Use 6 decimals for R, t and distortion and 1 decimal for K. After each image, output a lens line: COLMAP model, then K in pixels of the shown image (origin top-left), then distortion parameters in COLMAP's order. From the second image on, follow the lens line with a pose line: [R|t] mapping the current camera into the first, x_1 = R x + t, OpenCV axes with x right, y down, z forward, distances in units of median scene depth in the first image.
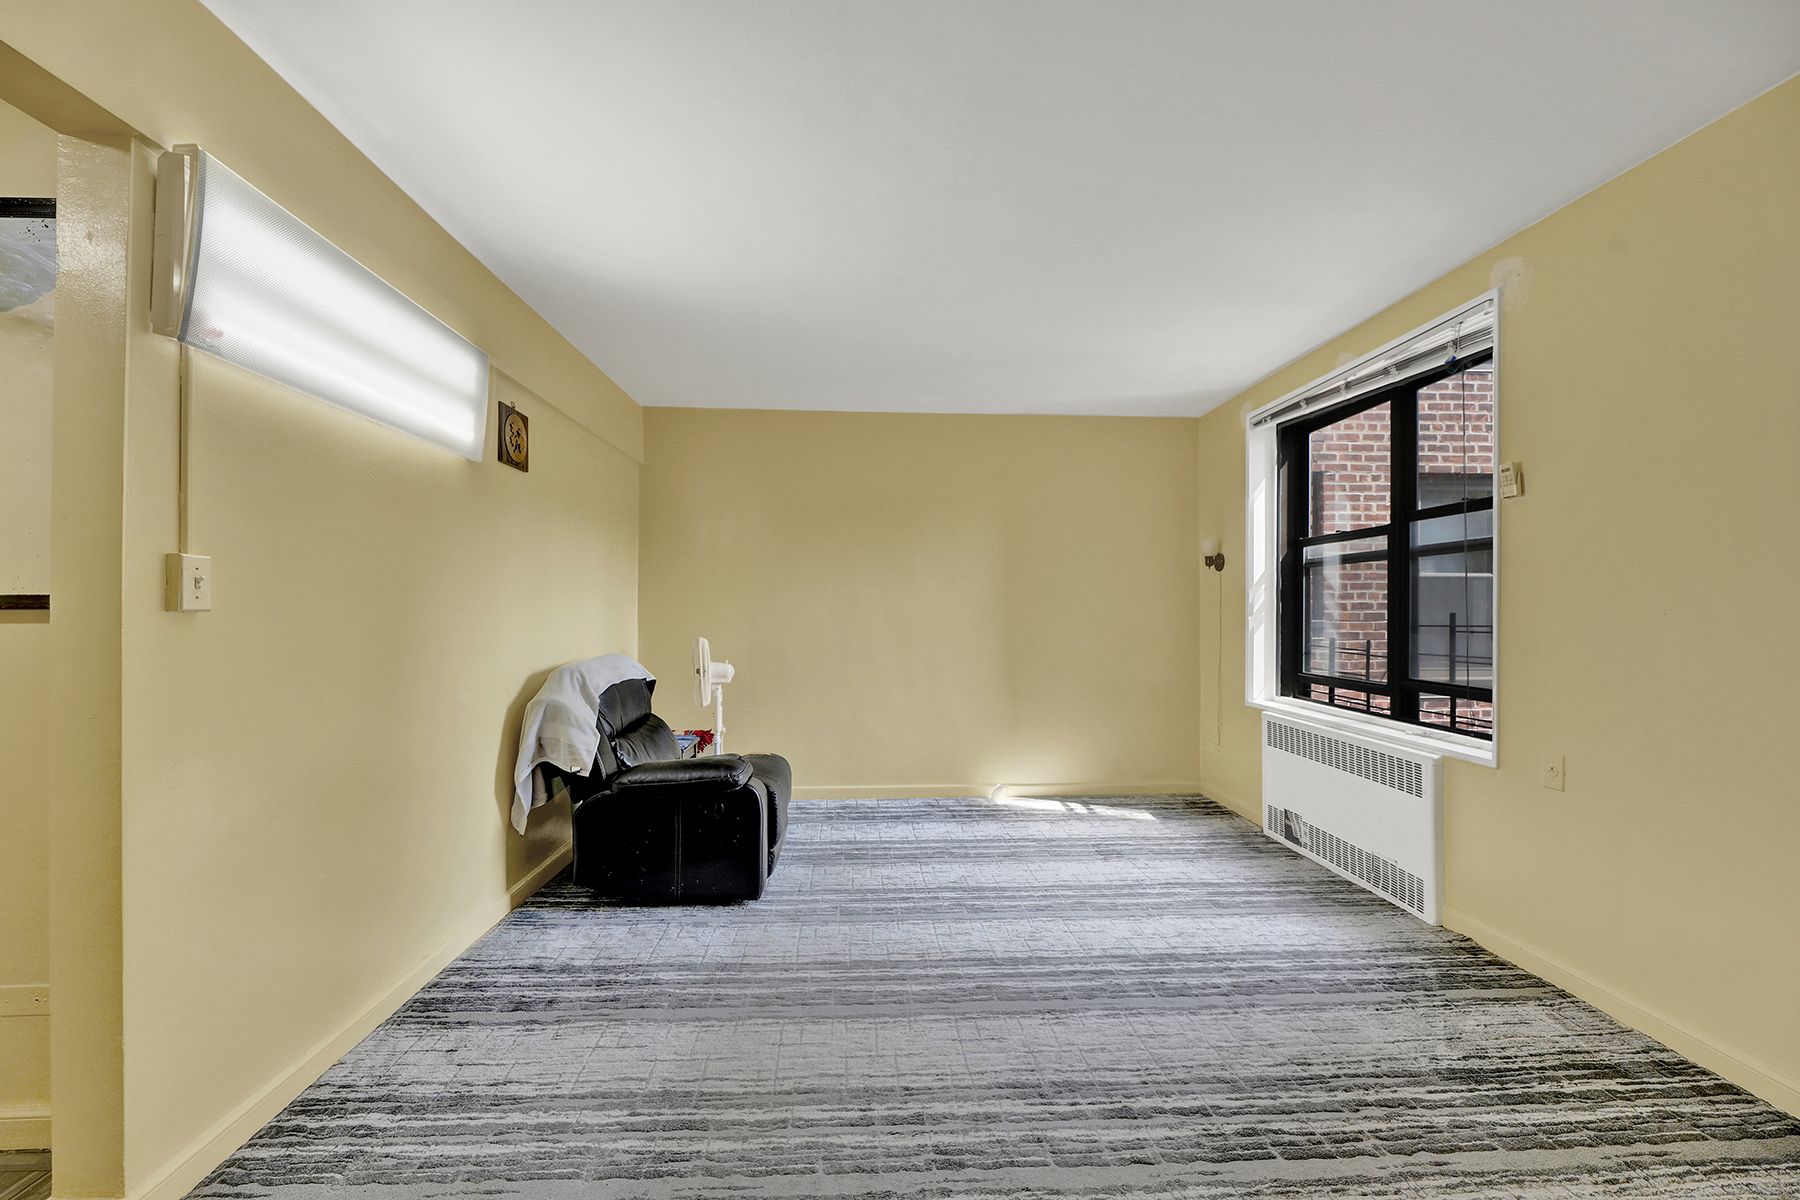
lens RADIAL K [[750.0, 0, 891.0], [0, 750.0, 603.4], [0, 0, 1]] dist [-0.004781, -0.002233]
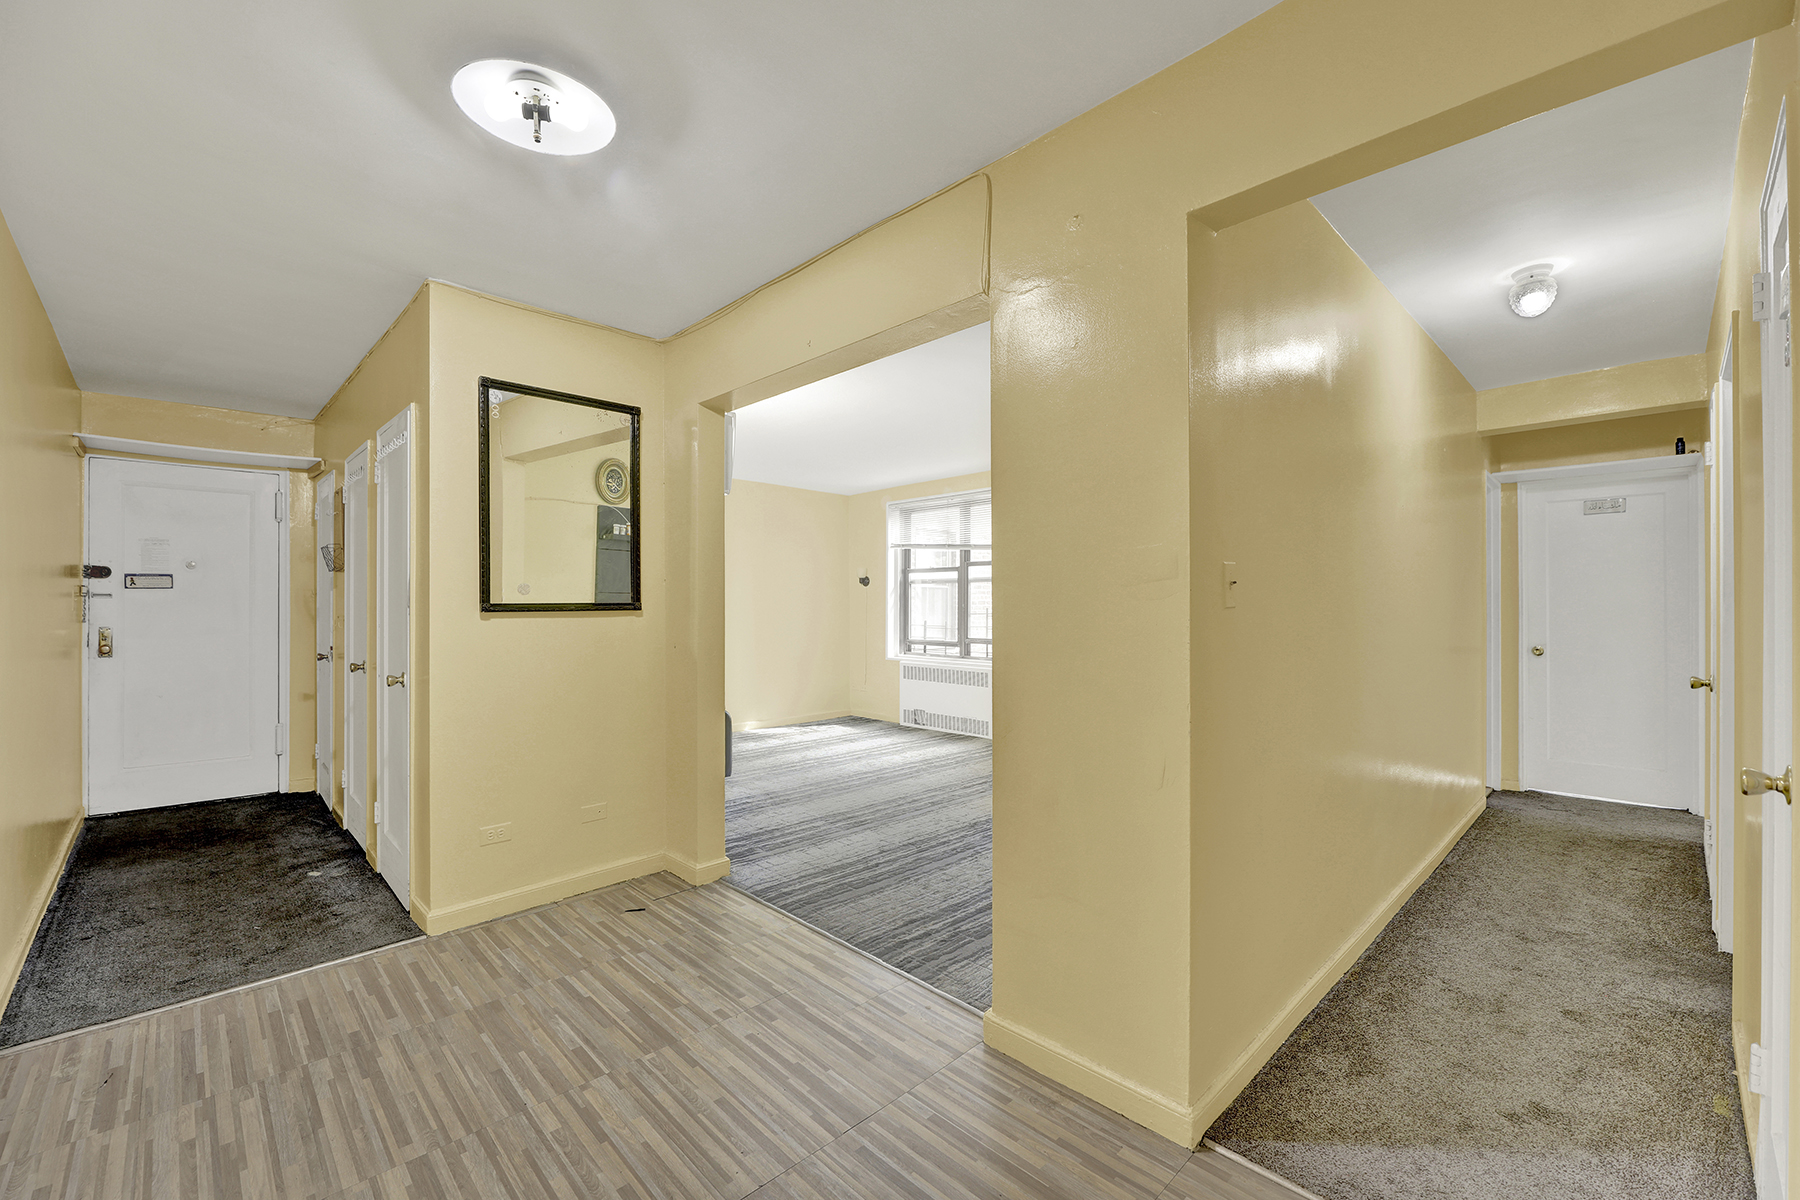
lens RADIAL K [[750.0, 0, 872.3], [0, 750.0, 628.9], [0, 0, 1]] dist [-0.004781, -0.002233]
pose [[0.746911, -0.029114, 0.664286, -1.116738], [0.010325, 0.999428, 0.032193, 0.001223], [-0.664844, -0.017187, 0.746785, -0.533369]]
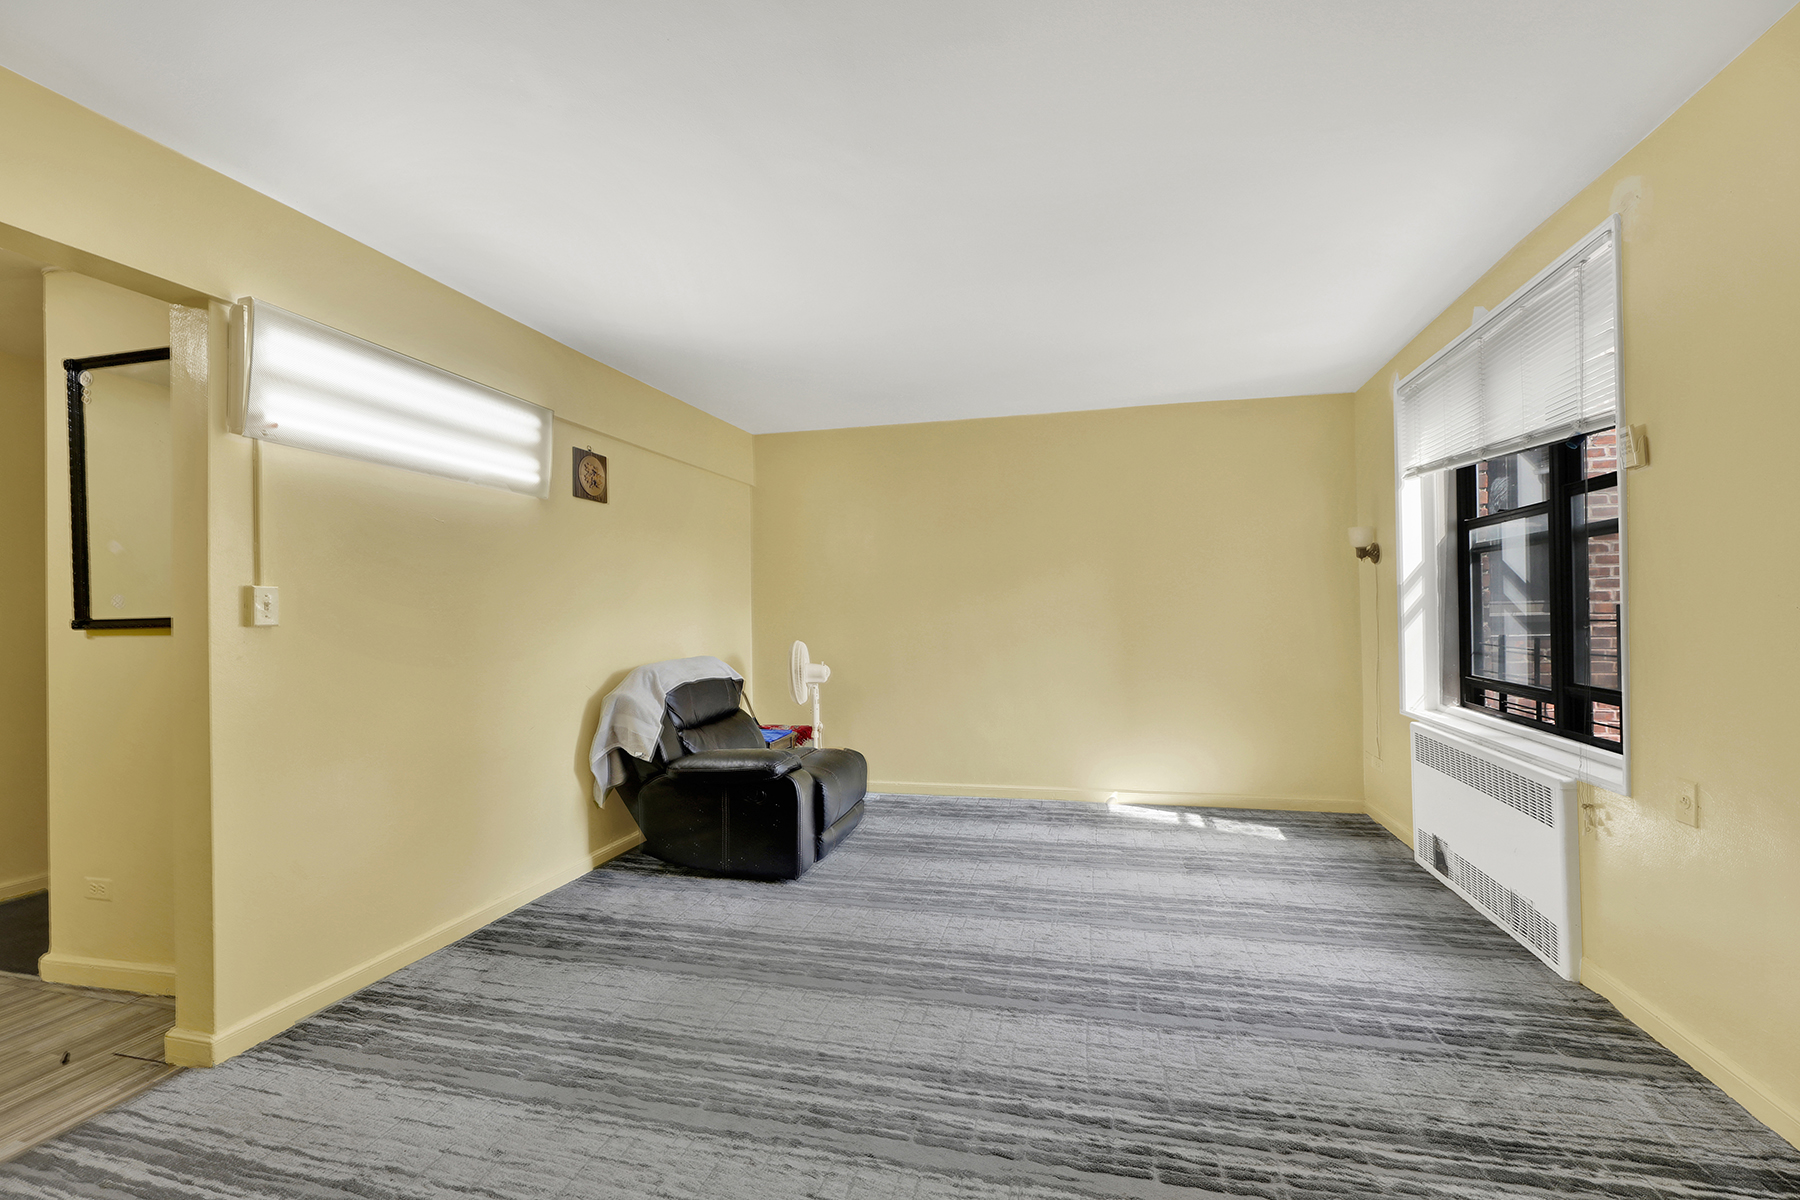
lens RADIAL K [[750.0, 0, 920.5], [0, 750.0, 604.0], [0, 0, 1]] dist [-0.004781, -0.002233]
pose [[0.961299, -0.018012, -0.274917, 0.322658], [0.017666, 0.999837, -0.003734, -0.002067], [0.274940, -0.001267, 0.961461, -0.007346]]
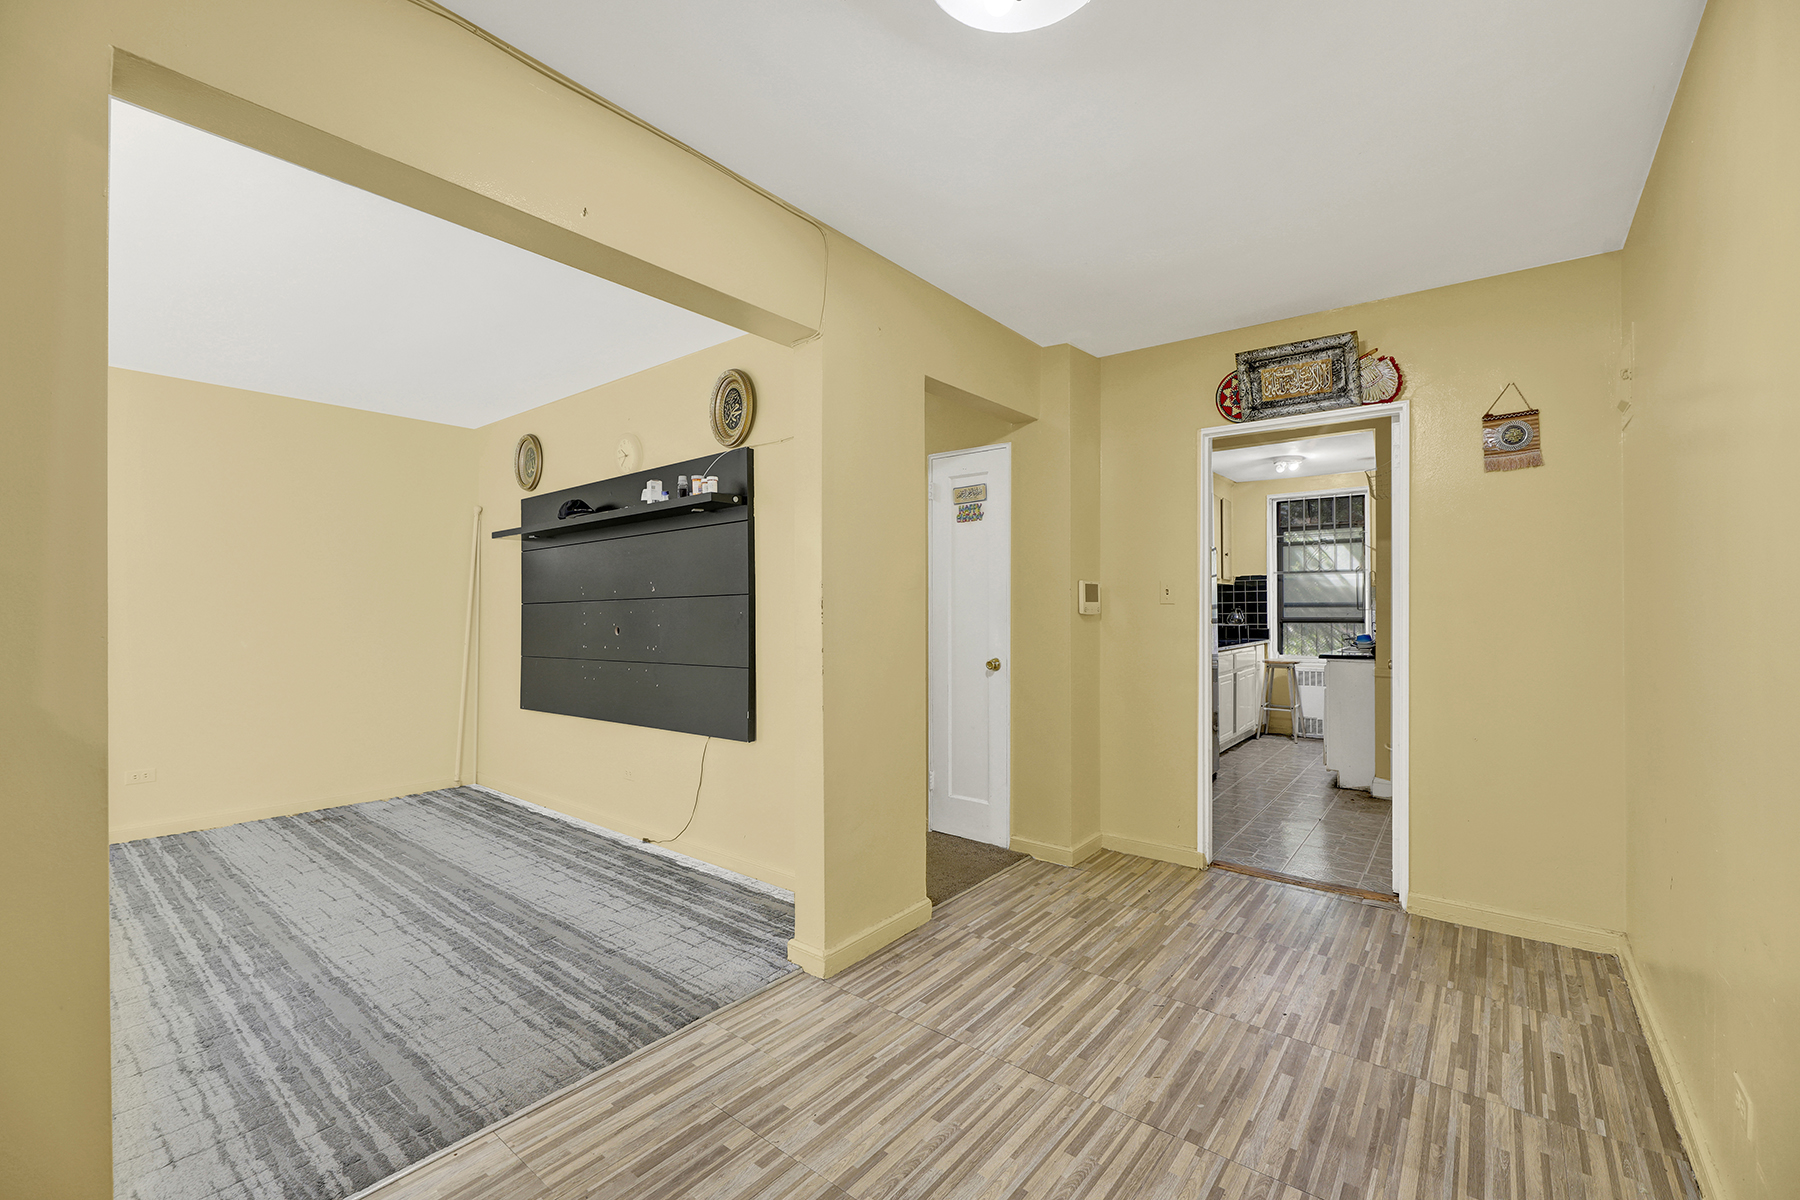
lens RADIAL K [[750.0, 0, 896.1], [0, 750.0, 602.7], [0, 0, 1]] dist [-0.004781, -0.002233]
pose [[-0.770436, 0.004808, 0.637499, -1.164557], [0.000623, 0.999977, -0.006789, 0.009467], [-0.637517, -0.004833, -0.770421, 0.539593]]
